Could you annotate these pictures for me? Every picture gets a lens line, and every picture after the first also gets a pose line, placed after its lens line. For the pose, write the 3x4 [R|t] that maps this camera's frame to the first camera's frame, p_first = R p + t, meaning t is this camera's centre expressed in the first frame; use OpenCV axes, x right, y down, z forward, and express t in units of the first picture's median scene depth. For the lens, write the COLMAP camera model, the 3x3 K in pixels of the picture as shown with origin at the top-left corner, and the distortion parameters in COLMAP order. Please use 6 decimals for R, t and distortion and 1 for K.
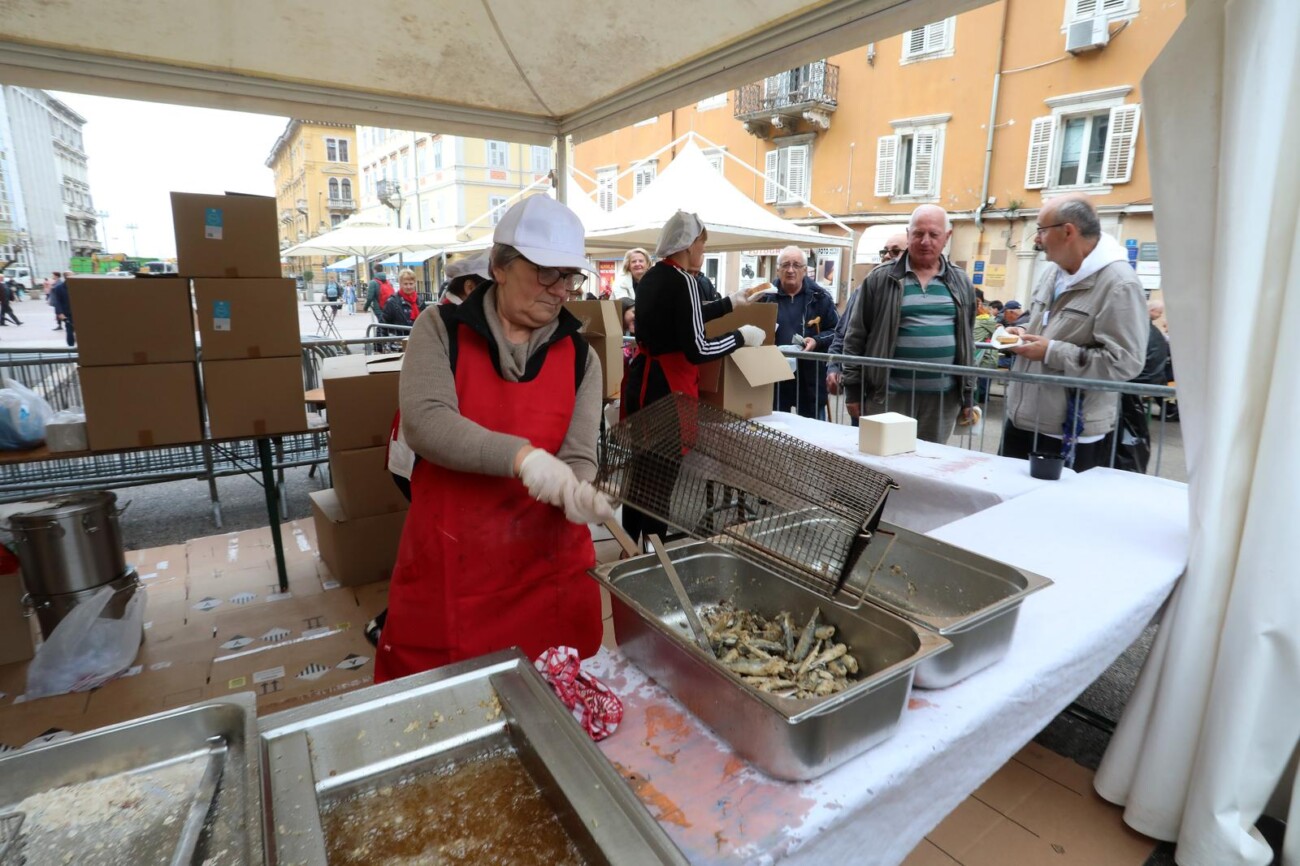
lens RADIAL K [[697.1, 0, 652.0], [0, 697.1, 430.8], [0, 0, 1]] dist [-0.063089, 0.027258]
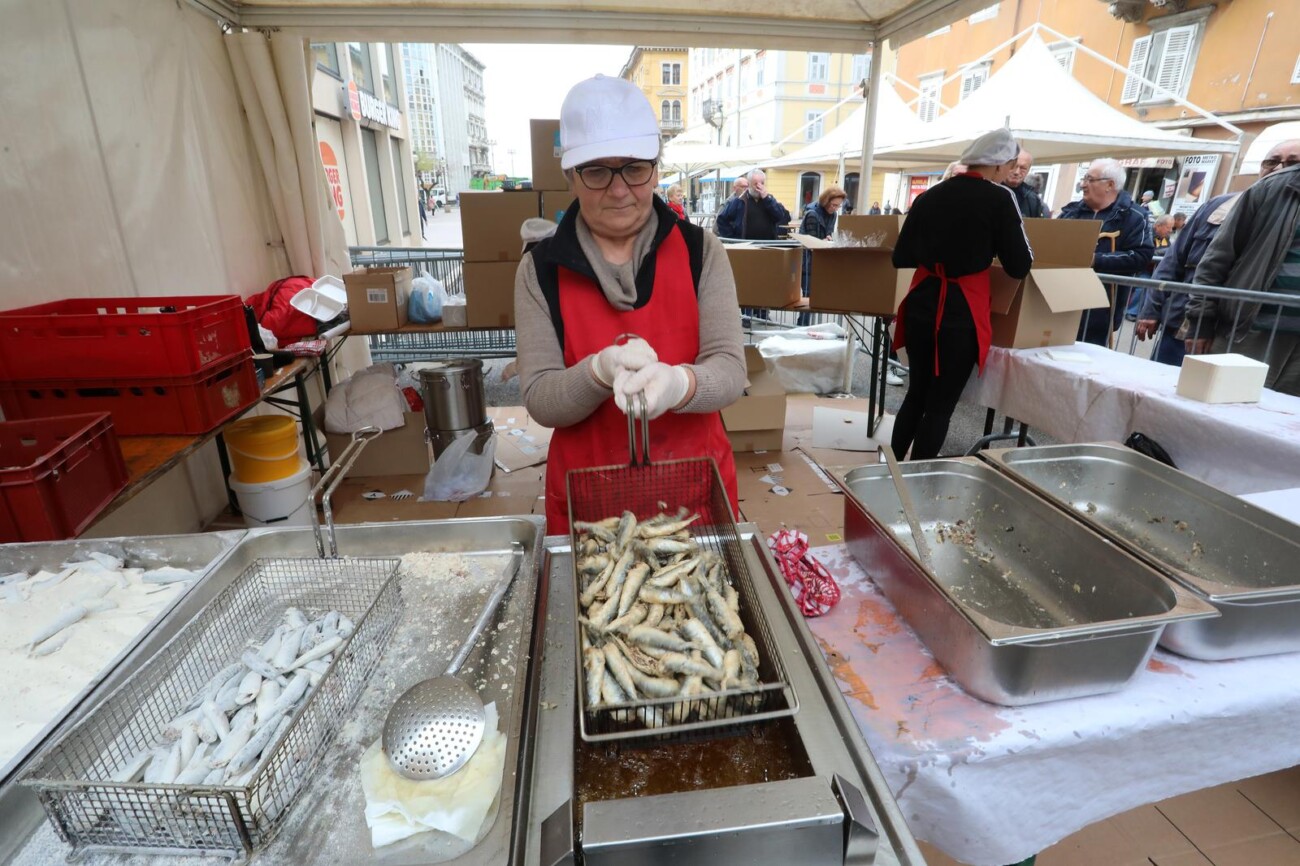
lens RADIAL K [[646.4, 0, 642.3], [0, 646.4, 428.7], [0, 0, 1]] dist [-0.058946, 0.020969]
pose [[0.899915, 0.137437, -0.413841, 0.013566], [-0.080243, 0.985020, 0.152634, 0.003138], [0.428620, -0.104150, 0.897462, -0.002359]]
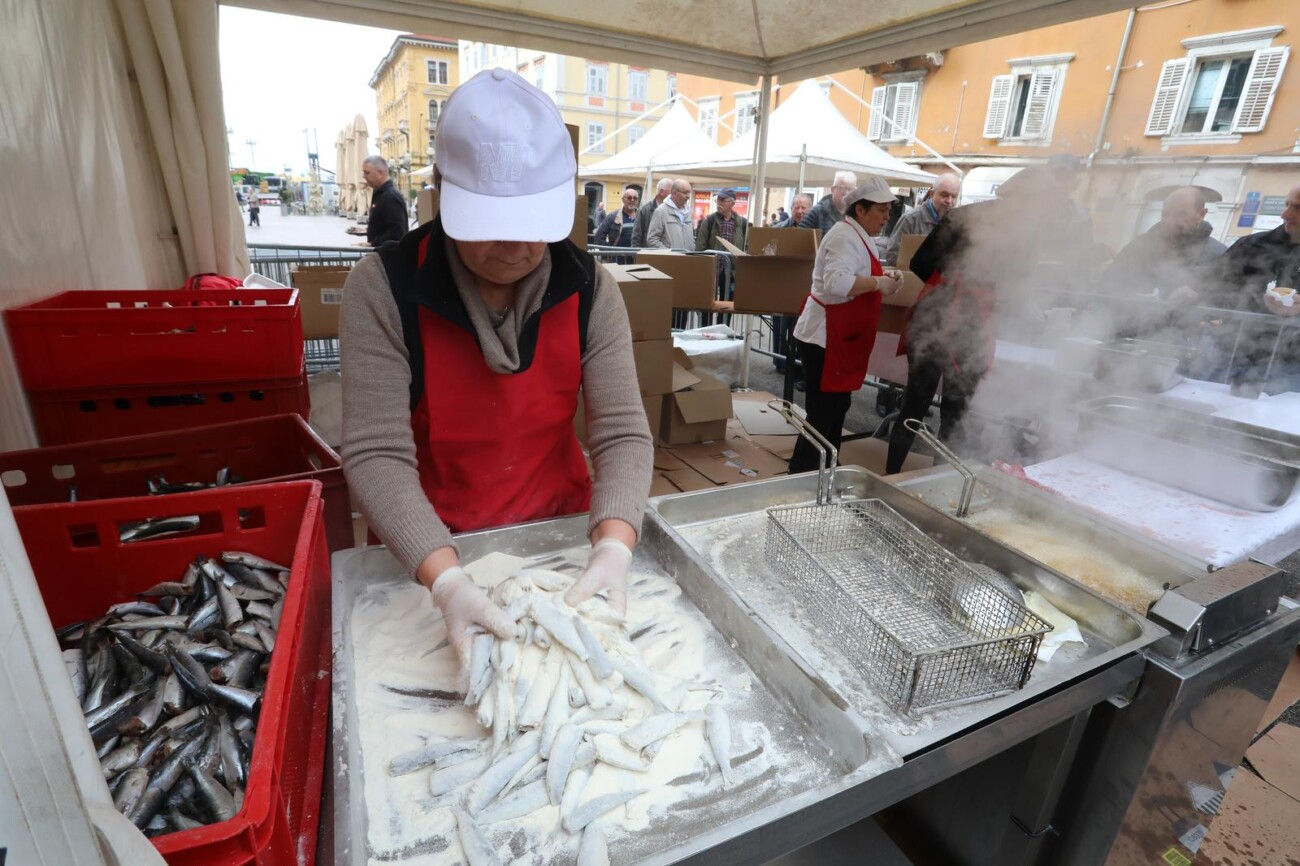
lens RADIAL K [[646.4, 0, 650.9], [0, 646.4, 438.1], [0, 0, 1]] dist [-0.058946, 0.020969]
pose [[0.992969, 0.073517, -0.092782, -0.187241], [-0.060997, 0.989476, 0.131214, 0.029975], [0.101452, -0.124632, 0.987003, -0.110304]]
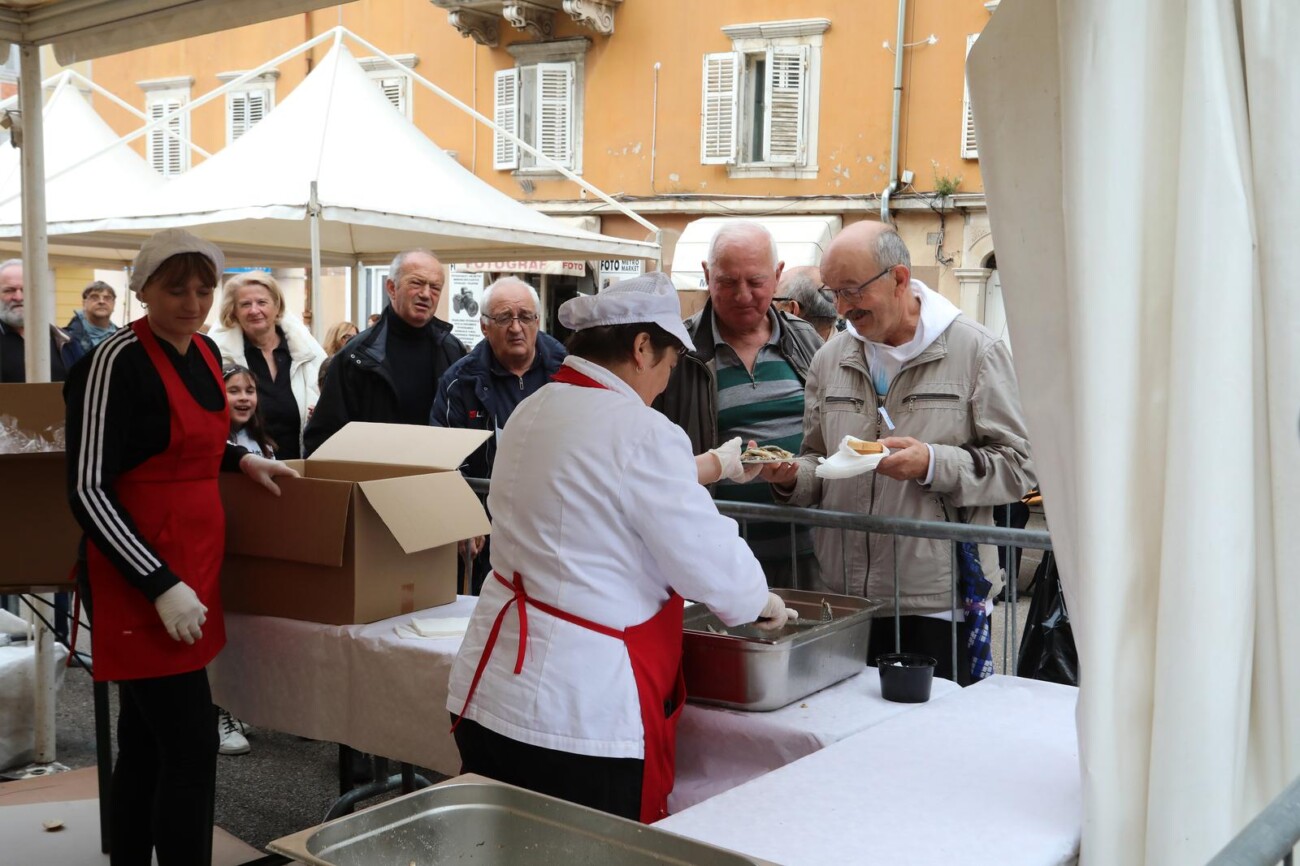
lens RADIAL K [[1426.0, 0, 663.5], [0, 1426.0, 428.2], [0, 0, 1]] dist [0.054770, 0.000000]
pose [[0.965556, -0.012026, 0.259916, 0.033922], [0.046536, 0.990806, -0.127032, -0.007008], [-0.255999, 0.134752, 0.957239, -0.064297]]
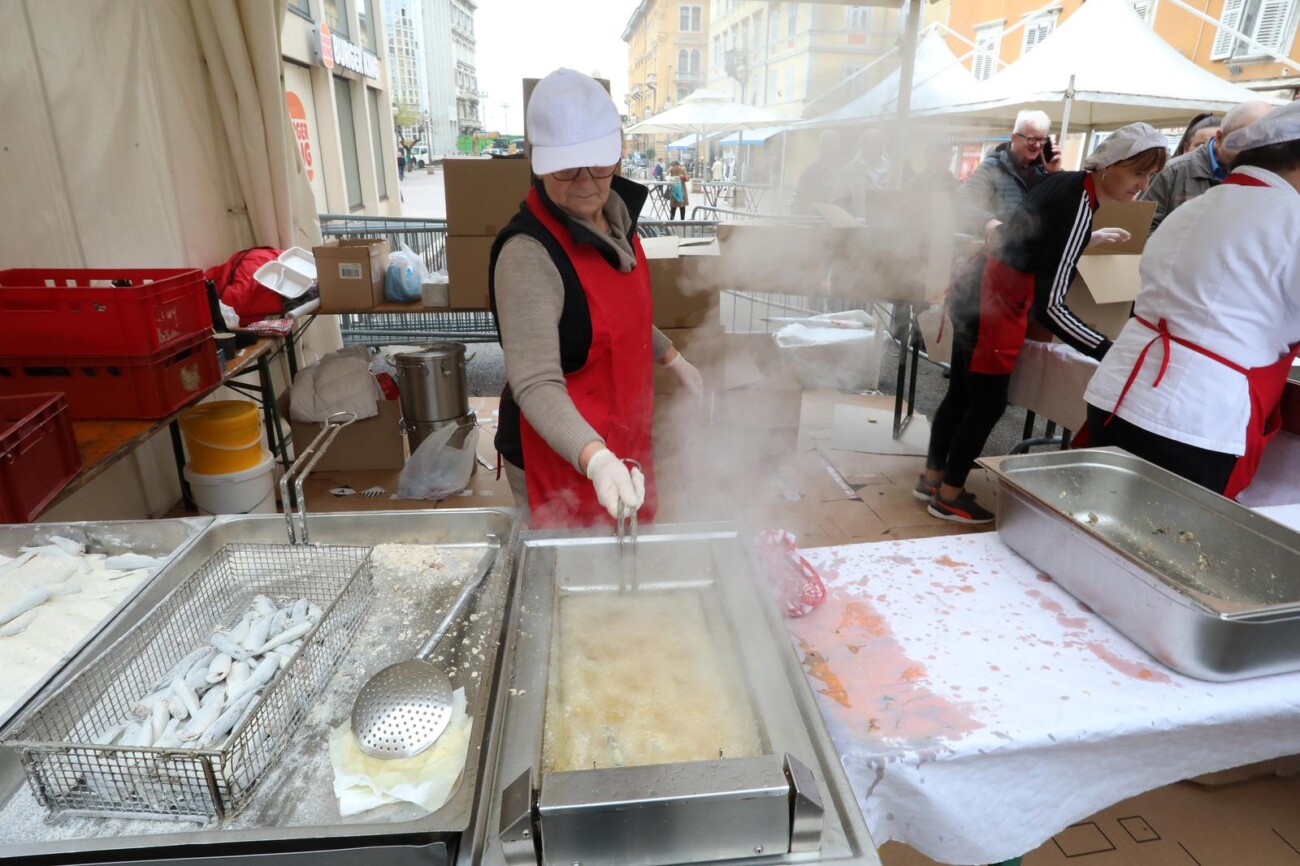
lens RADIAL K [[739.9, 0, 640.5], [0, 739.9, 430.8], [0, 0, 1]] dist [-0.053123, 0.023476]
pose [[0.892248, 0.158431, -0.422840, 0.031252], [-0.098627, 0.982195, 0.159895, 0.000802], [0.440644, -0.100962, 0.891986, -0.020502]]
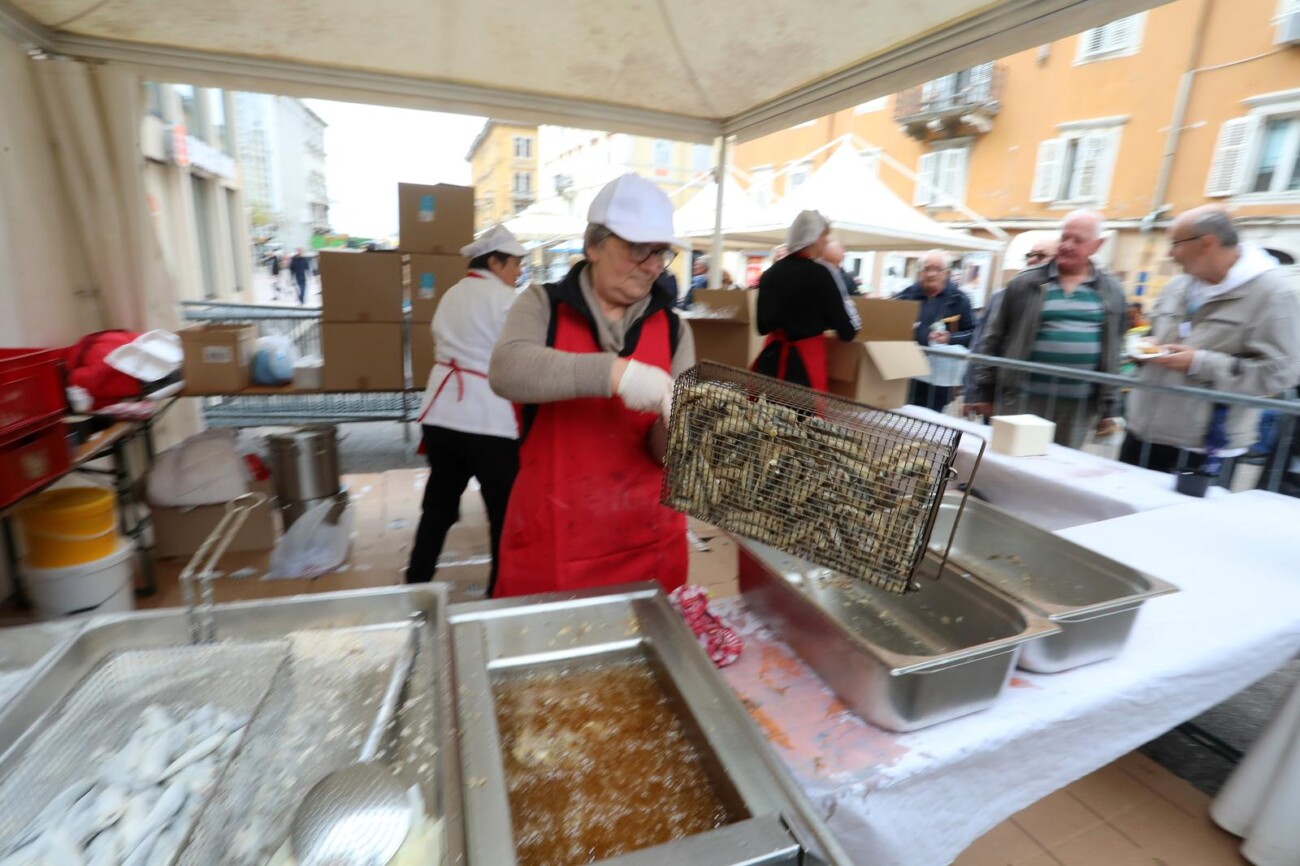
lens RADIAL K [[646.4, 0, 646.9], [0, 646.4, 429.0], [0, 0, 1]] dist [-0.058946, 0.020969]
pose [[0.974412, 0.091549, -0.205282, -0.002108], [-0.086385, 0.995682, 0.033998, 0.005790], [0.207508, -0.015395, 0.978112, -0.013429]]
